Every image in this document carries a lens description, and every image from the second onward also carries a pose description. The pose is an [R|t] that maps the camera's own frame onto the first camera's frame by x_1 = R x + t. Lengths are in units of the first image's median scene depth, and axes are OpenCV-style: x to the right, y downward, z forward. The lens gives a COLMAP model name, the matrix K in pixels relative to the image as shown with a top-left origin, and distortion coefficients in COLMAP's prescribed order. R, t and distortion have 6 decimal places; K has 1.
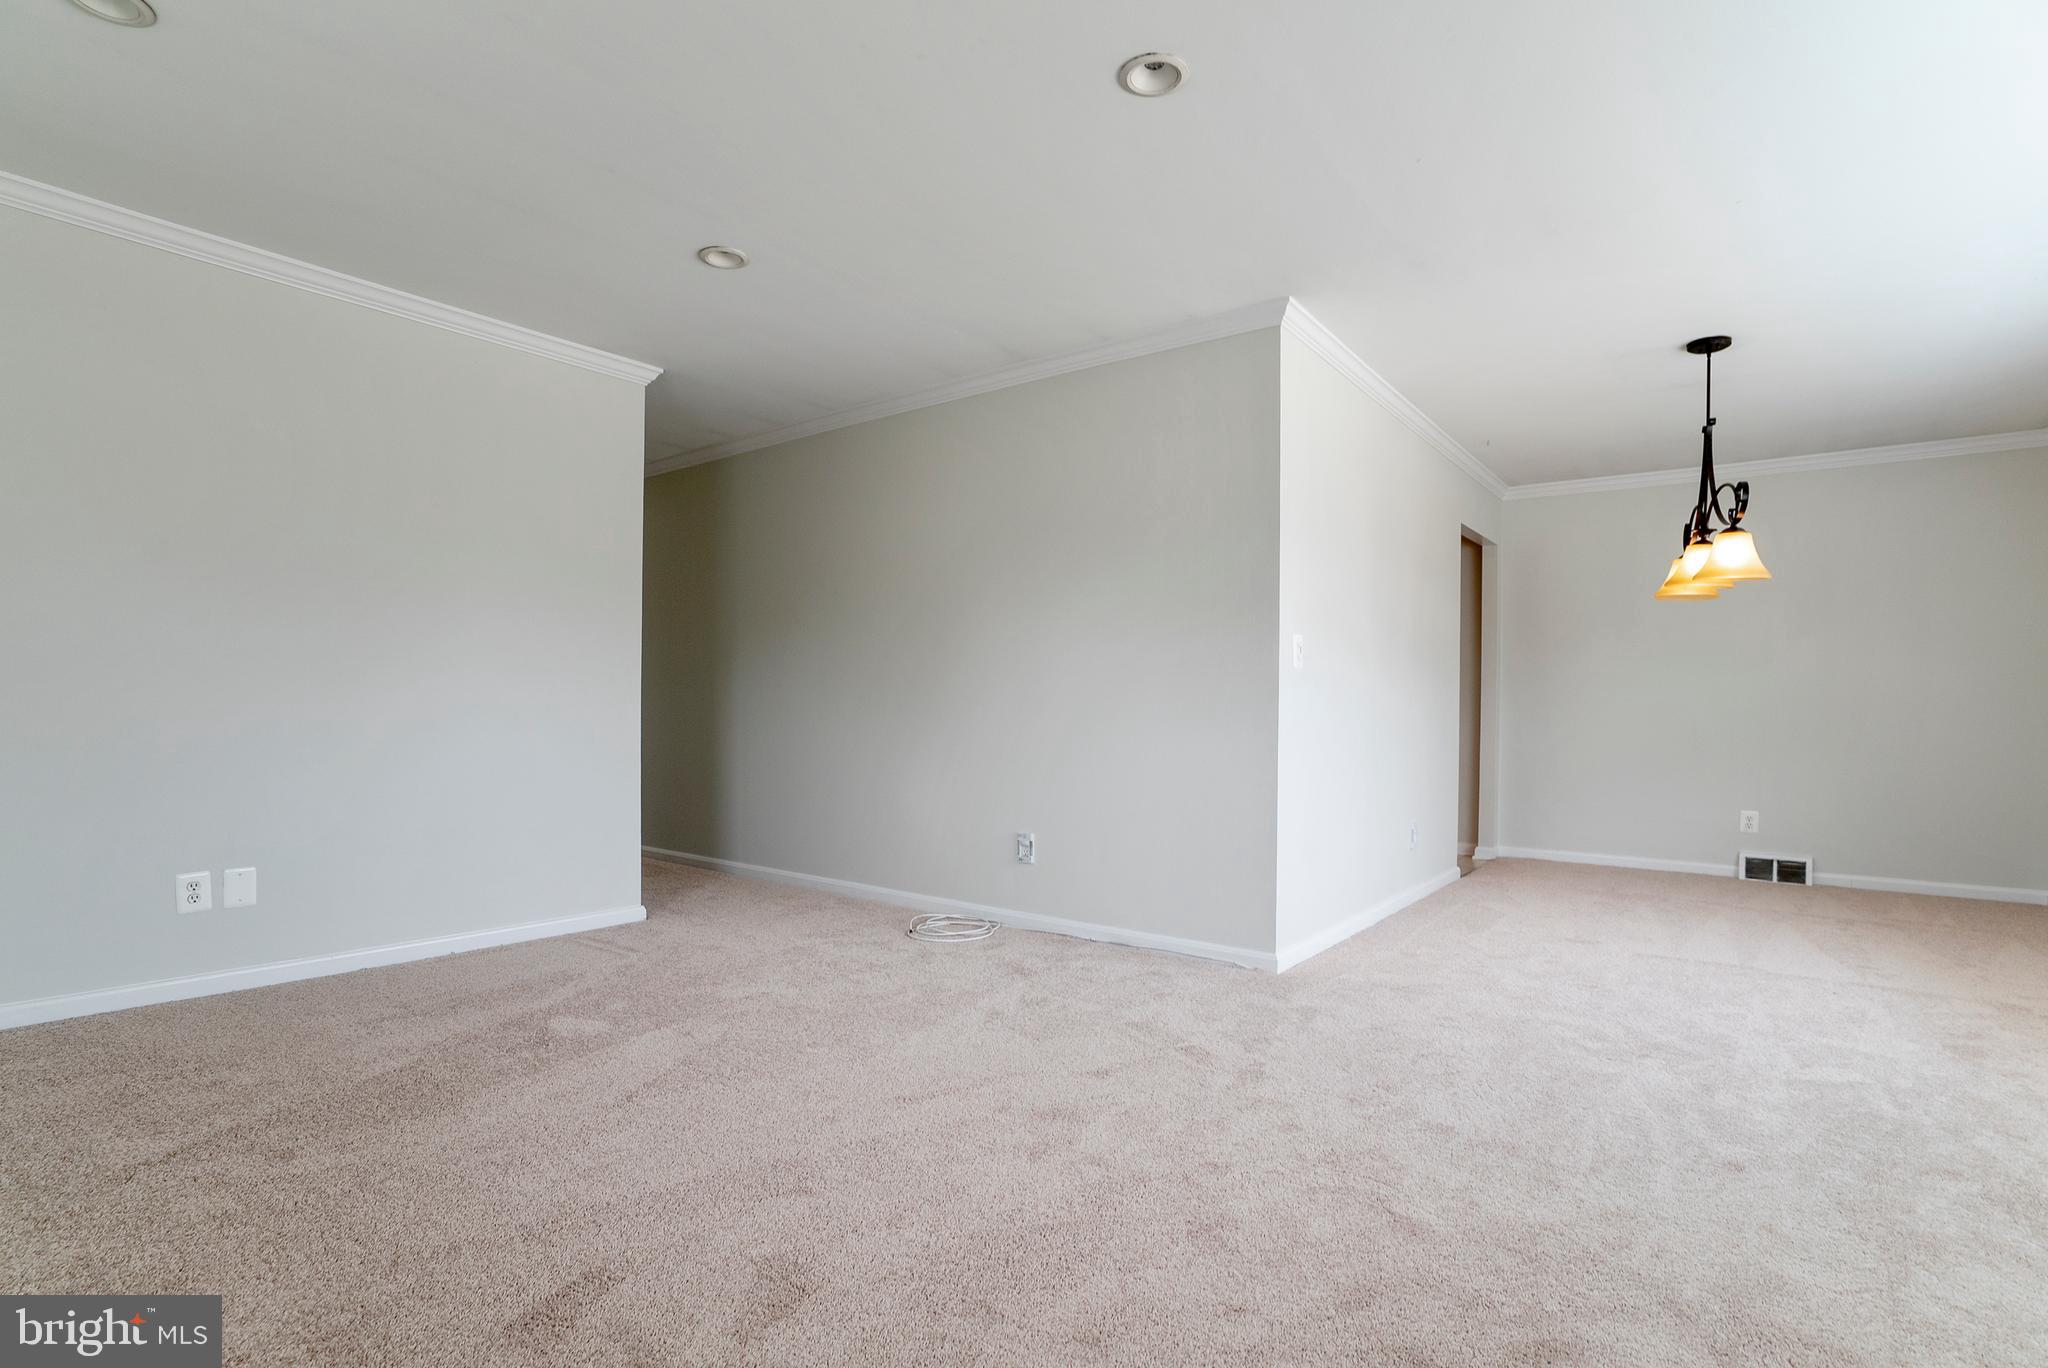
lens RADIAL K [[999.4, 0, 1024.0], [0, 999.4, 684.0], [0, 0, 1]] dist [-0.001470, 0.027042]
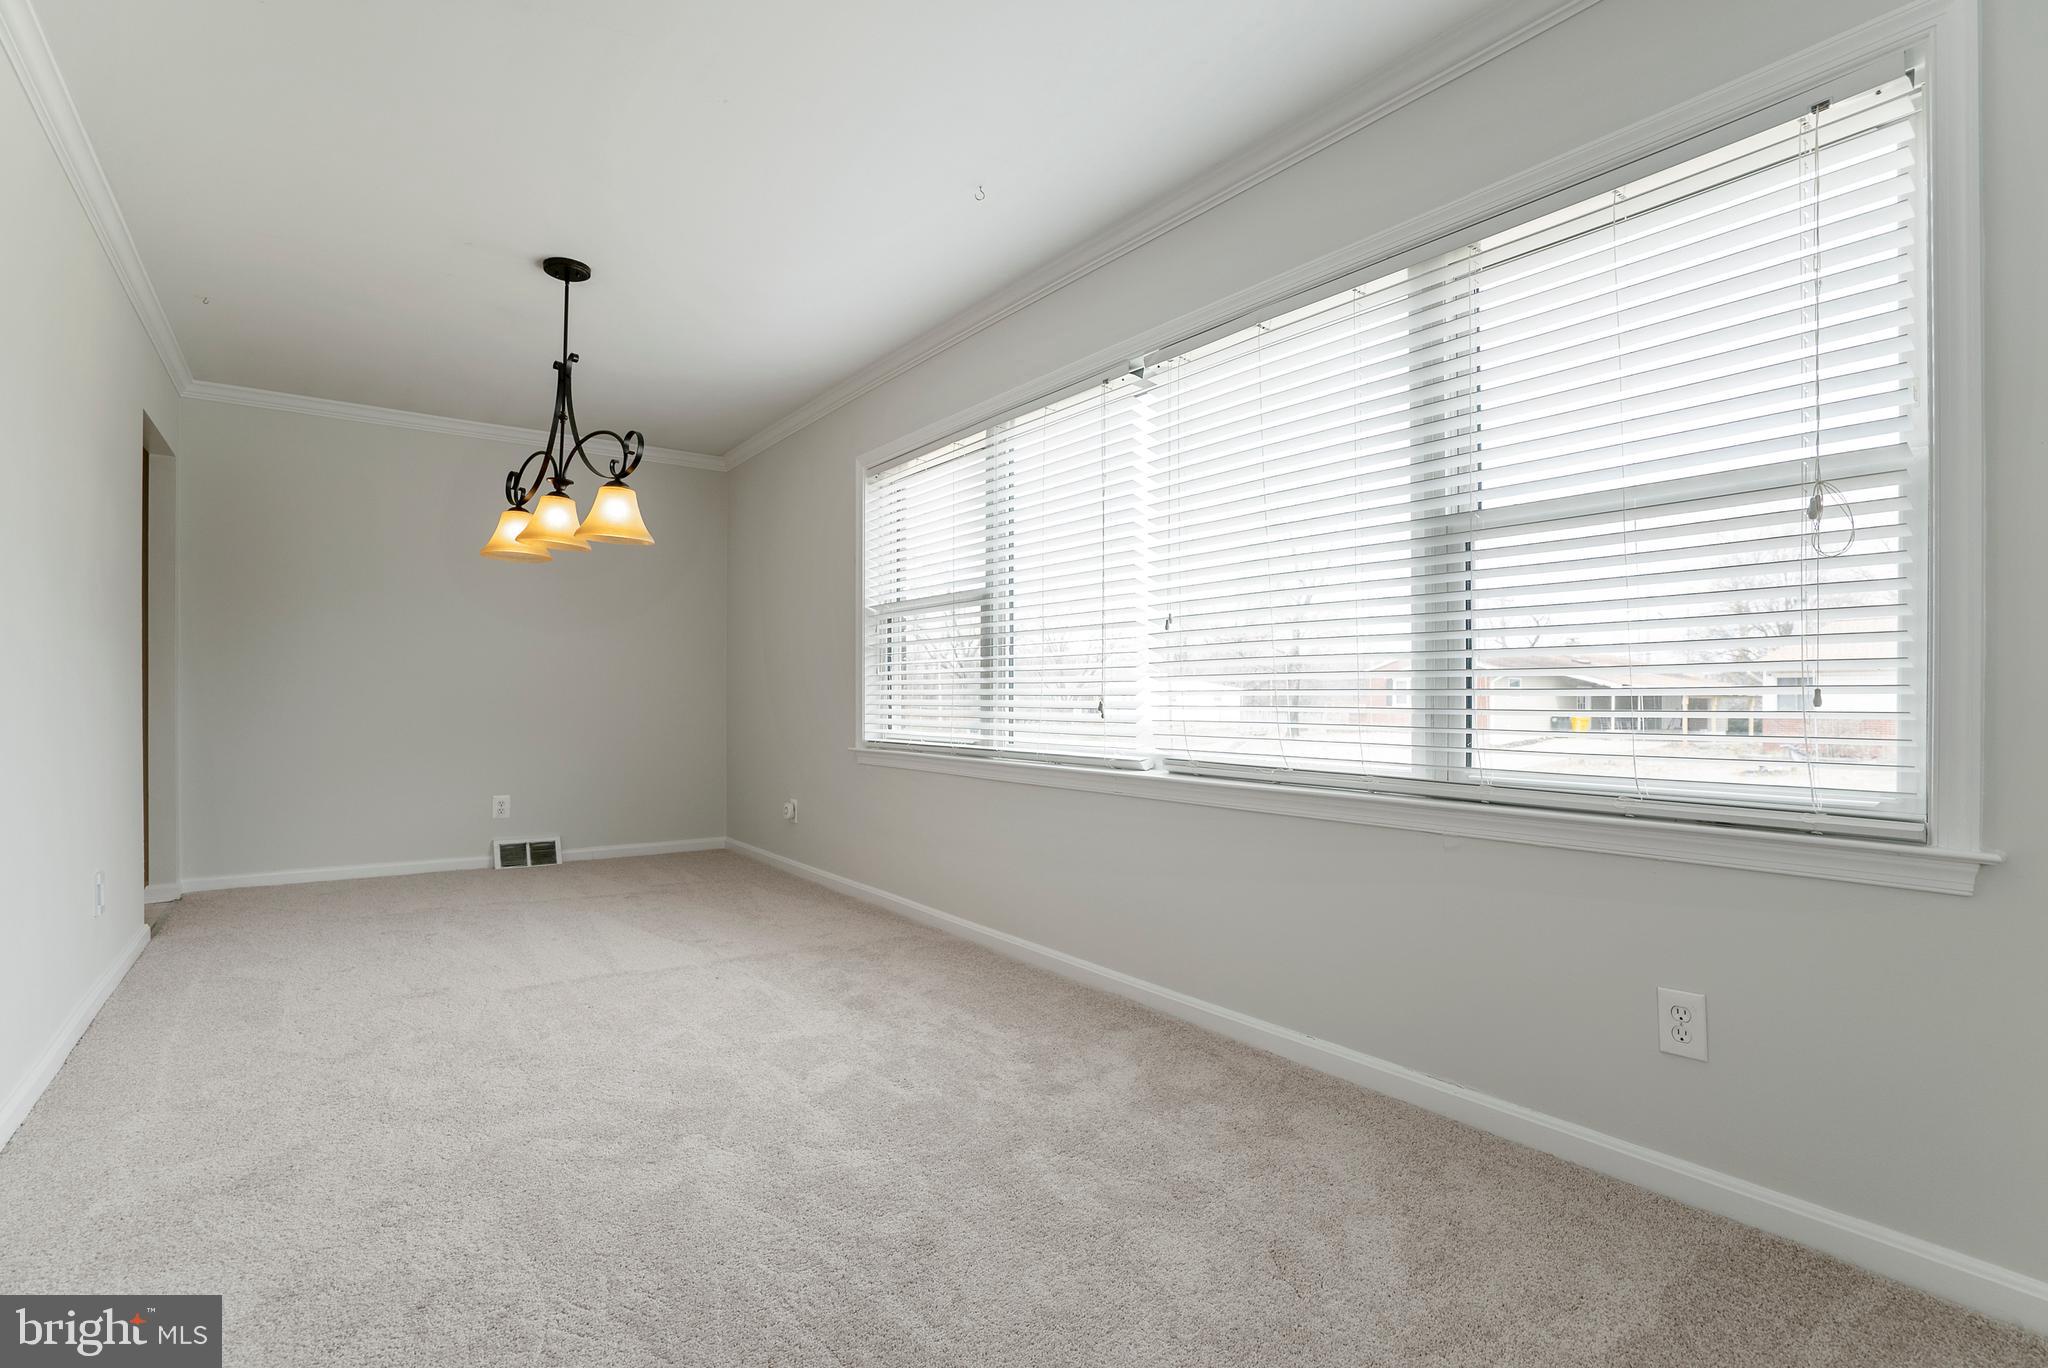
lens RADIAL K [[984.1, 0, 1020.2], [0, 984.1, 695.4], [0, 0, 1]] dist [-0.048872, 0.026308]
pose [[0.288367, -0.007264, 0.957492, -0.011242], [-0.025524, 0.999558, 0.015270, 0.008433], [-0.957180, -0.028843, 0.288054, 0.347424]]
